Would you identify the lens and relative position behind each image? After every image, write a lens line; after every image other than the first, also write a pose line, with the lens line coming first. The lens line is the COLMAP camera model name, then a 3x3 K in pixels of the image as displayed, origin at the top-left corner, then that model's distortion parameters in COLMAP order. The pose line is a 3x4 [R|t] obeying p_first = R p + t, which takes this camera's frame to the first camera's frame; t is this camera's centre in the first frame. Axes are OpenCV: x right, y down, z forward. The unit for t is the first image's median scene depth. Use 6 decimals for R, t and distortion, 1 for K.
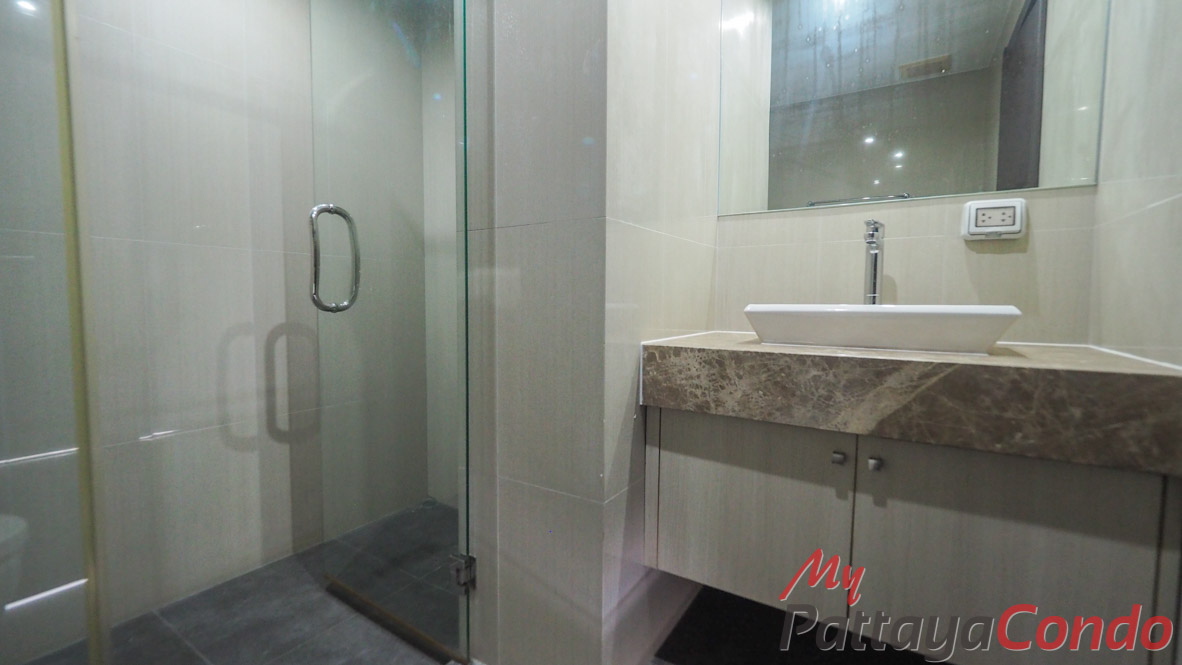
lens RADIAL K [[510.5, 0, 591.8], [0, 510.5, 333.4], [0, 0, 1]] dist [0.002857, -0.000185]
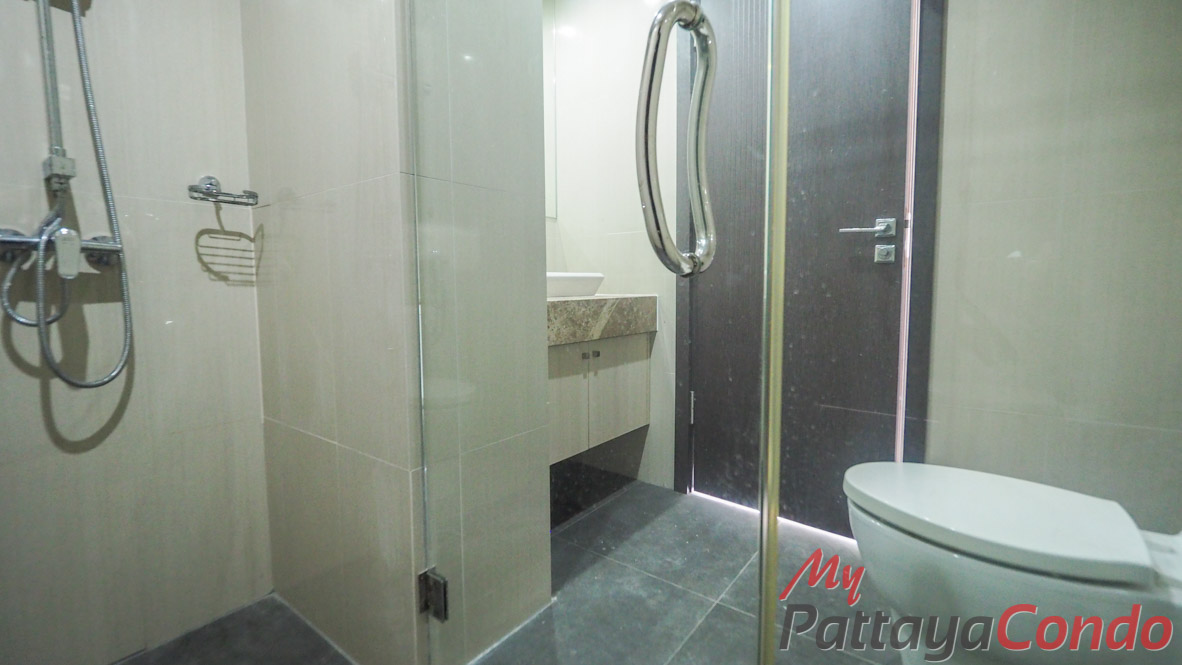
lens RADIAL K [[510.5, 0, 592.3], [0, 510.5, 327.0], [0, 0, 1]] dist [0.002857, -0.000185]
pose [[0.104974, -0.103495, 0.989075, -1.352574], [0.065130, 0.993150, 0.097009, -0.033149], [-0.992340, 0.054235, 0.110996, 0.804682]]
